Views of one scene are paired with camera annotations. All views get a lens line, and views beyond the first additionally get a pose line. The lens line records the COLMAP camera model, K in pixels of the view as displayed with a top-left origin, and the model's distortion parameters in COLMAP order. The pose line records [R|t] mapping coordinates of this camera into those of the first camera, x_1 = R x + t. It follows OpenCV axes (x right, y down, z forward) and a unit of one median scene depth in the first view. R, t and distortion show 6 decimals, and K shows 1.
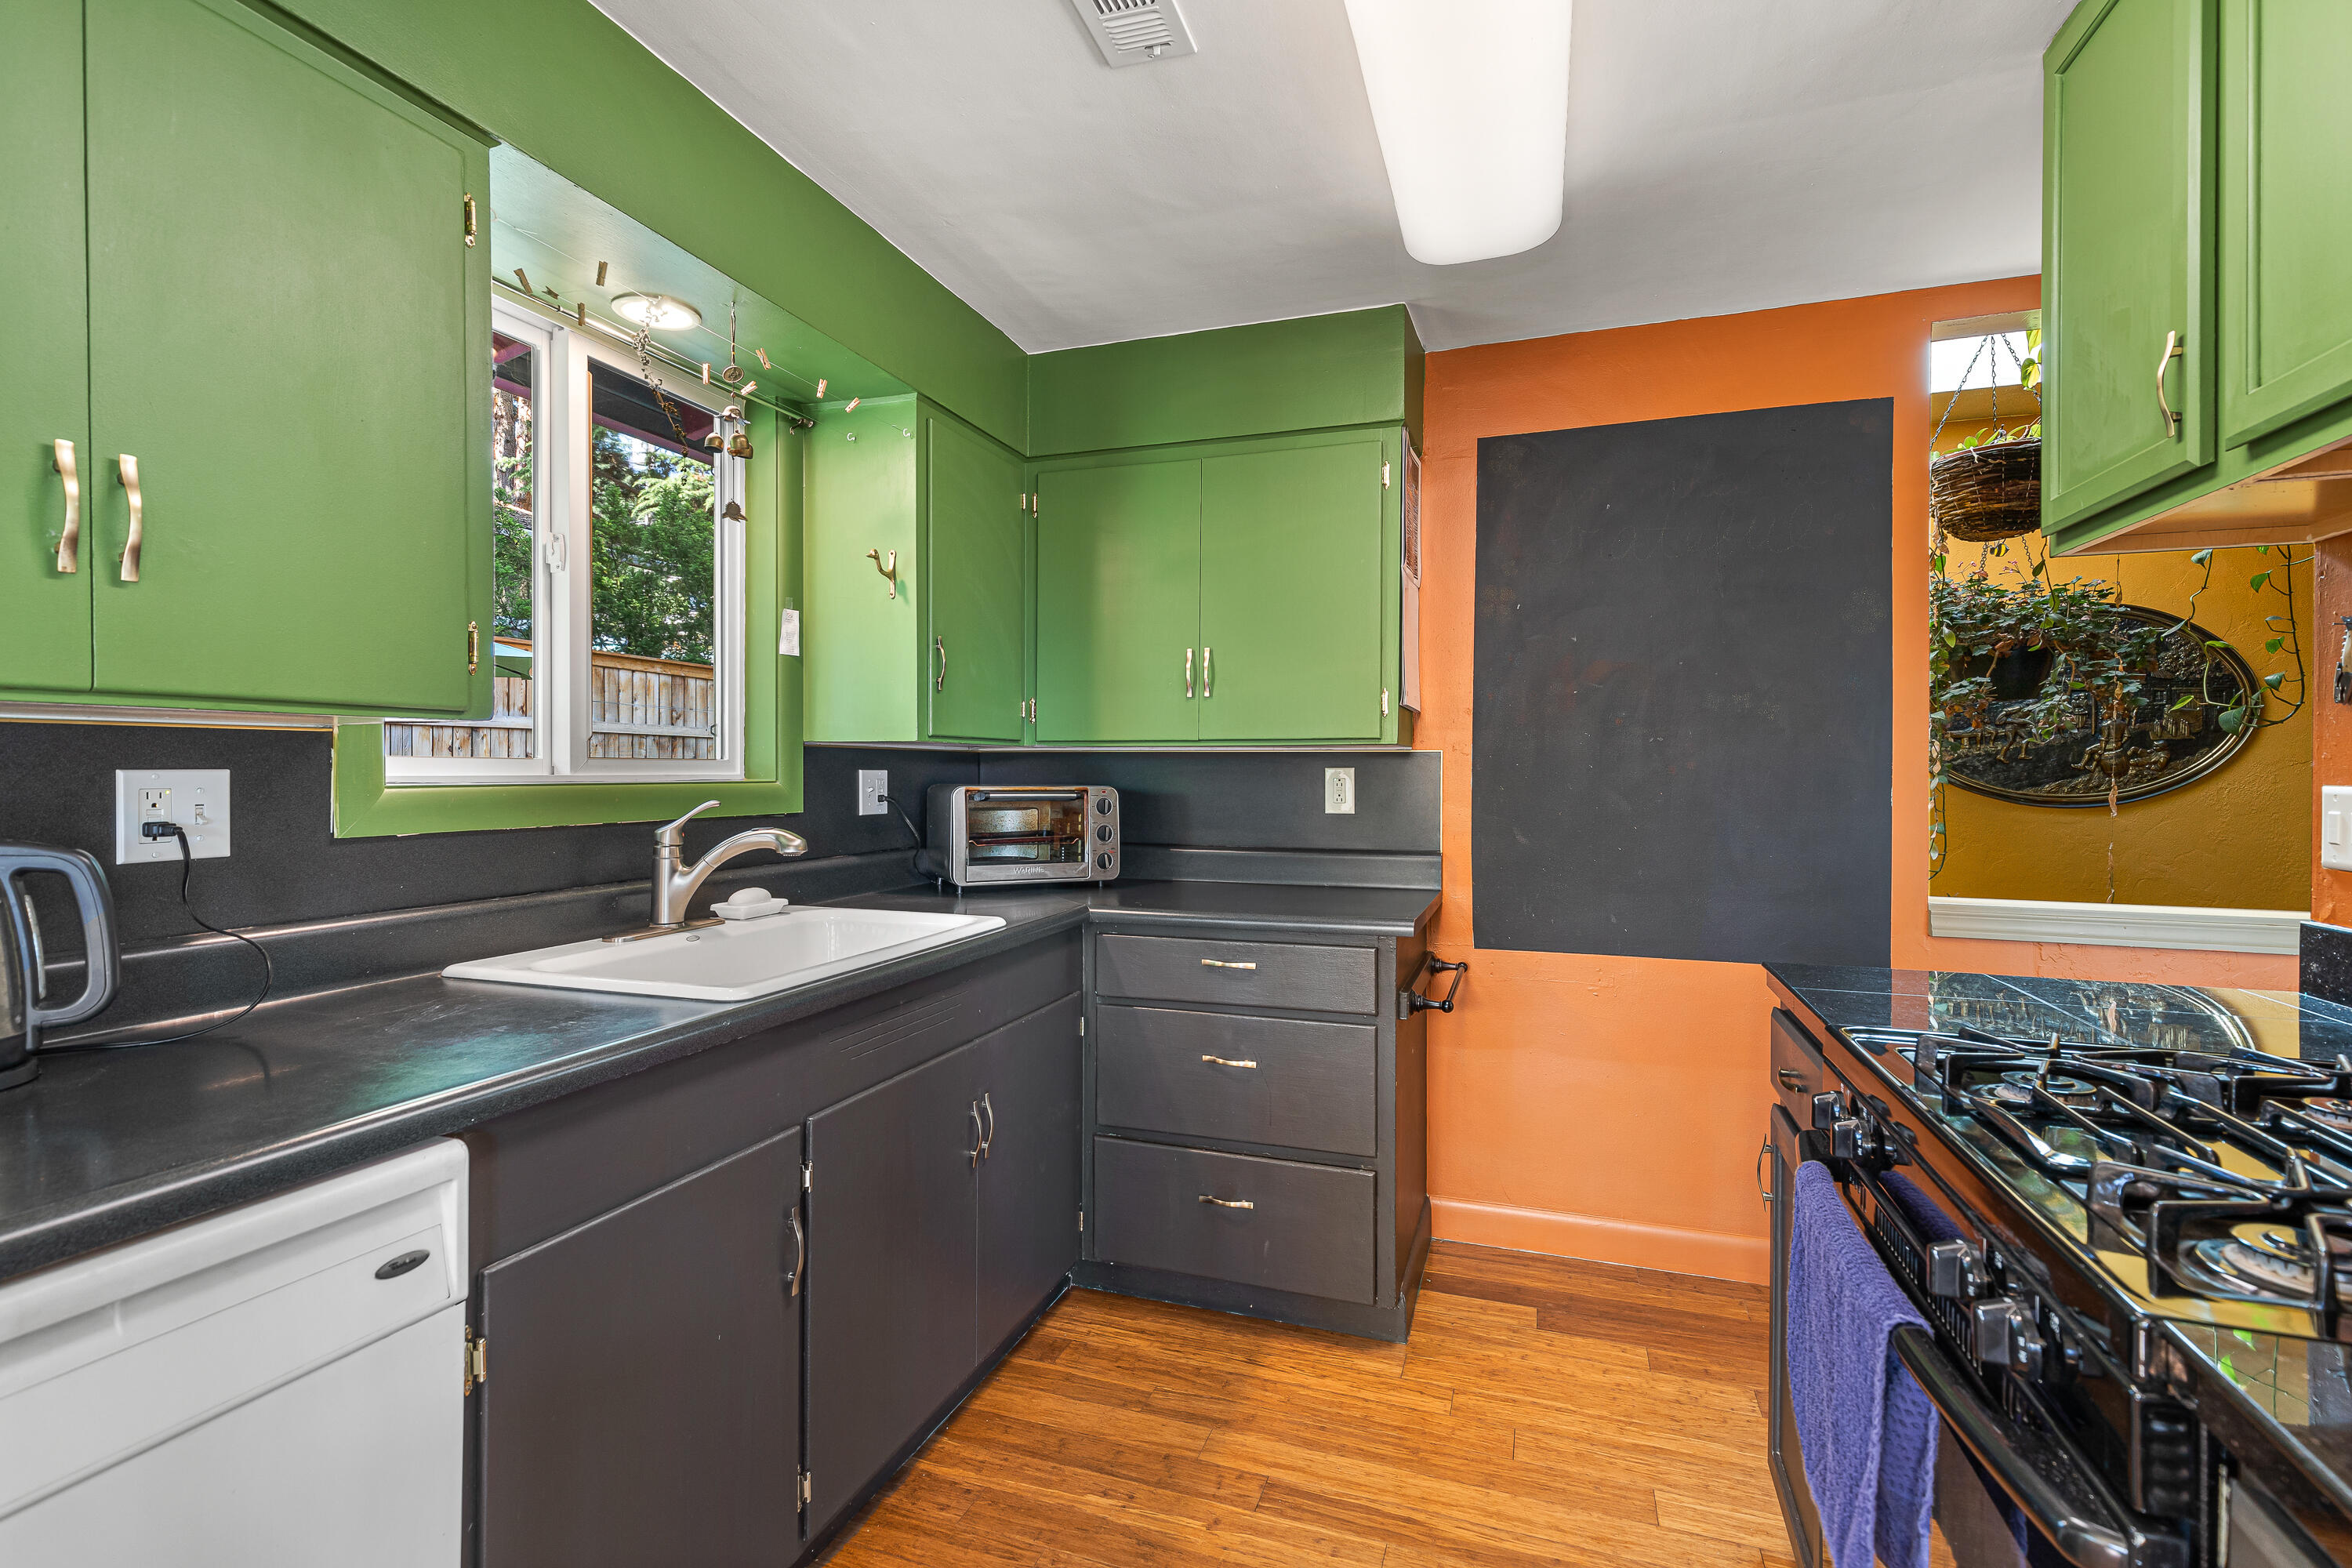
lens RADIAL K [[1080.3, 0, 1180.9], [0, 1080.3, 773.9], [0, 0, 1]] dist [0.013333, -0.000364]
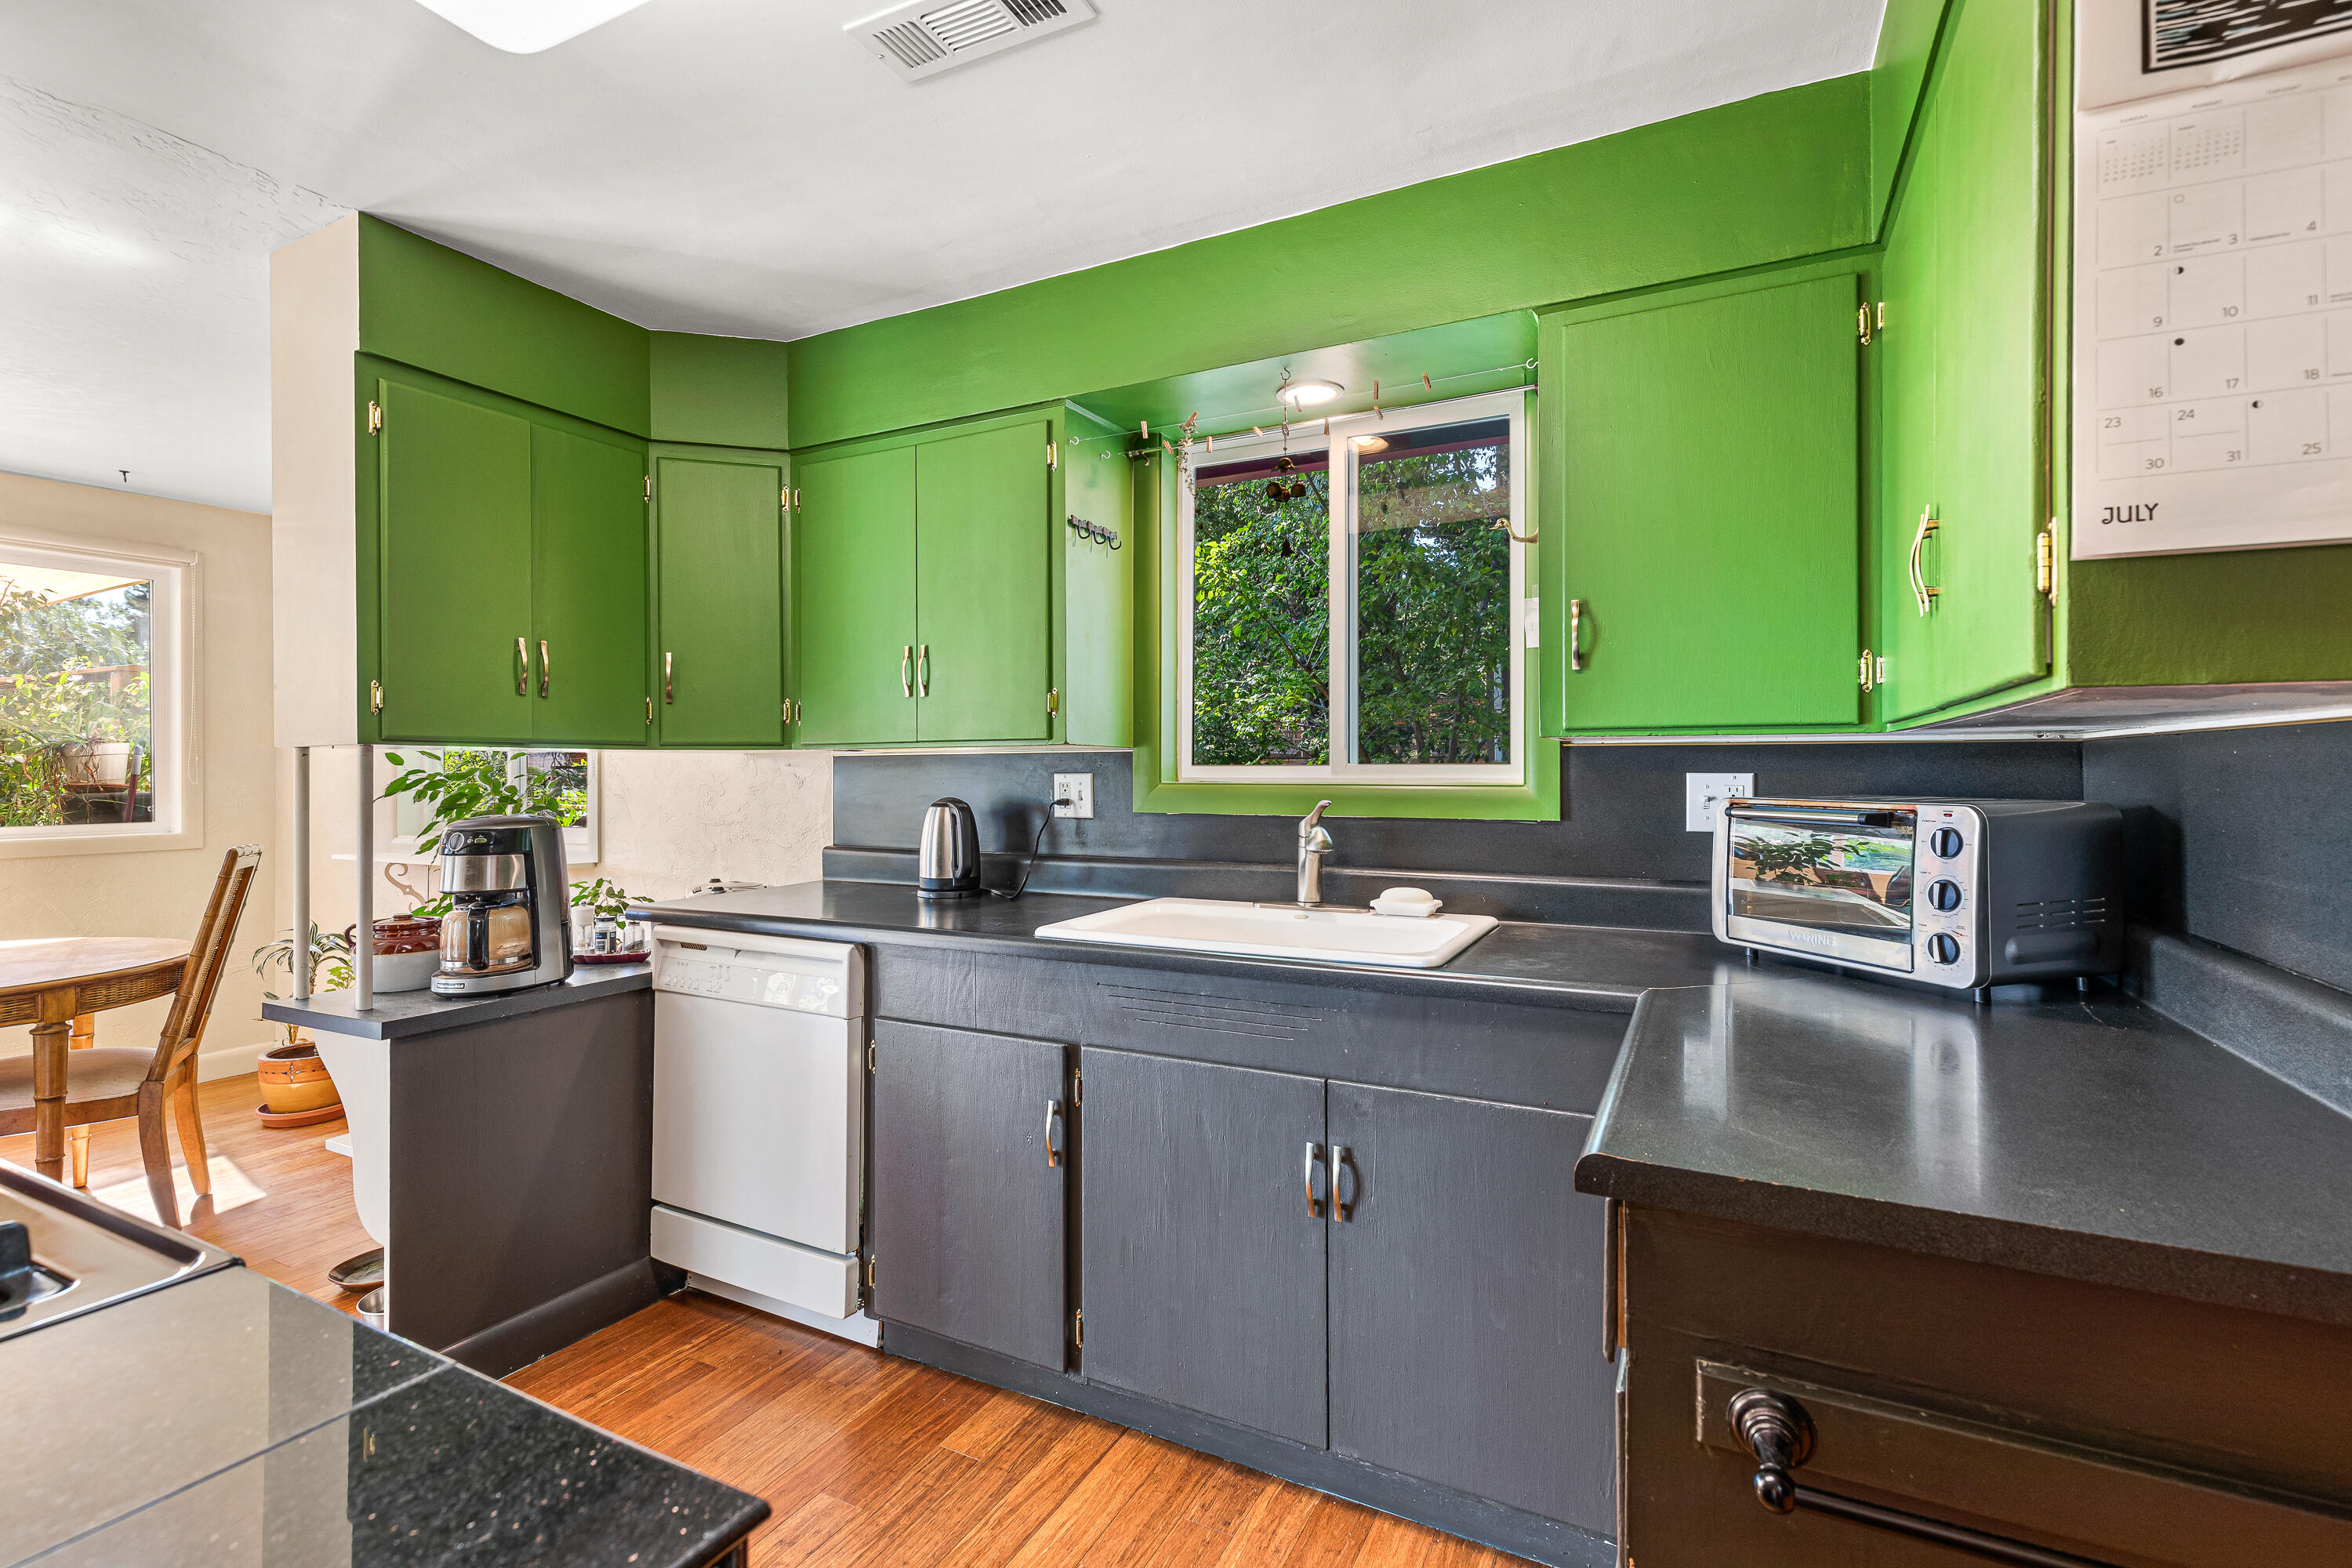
lens RADIAL K [[1080.3, 0, 1181.2], [0, 1080.3, 778.9], [0, 0, 1]] dist [0.013333, -0.000364]
pose [[-0.147395, 0.004116, -0.989069, 0.495459], [-0.004694, 0.999977, 0.004861, -0.000927], [0.989067, 0.005359, -0.147373, 0.718837]]
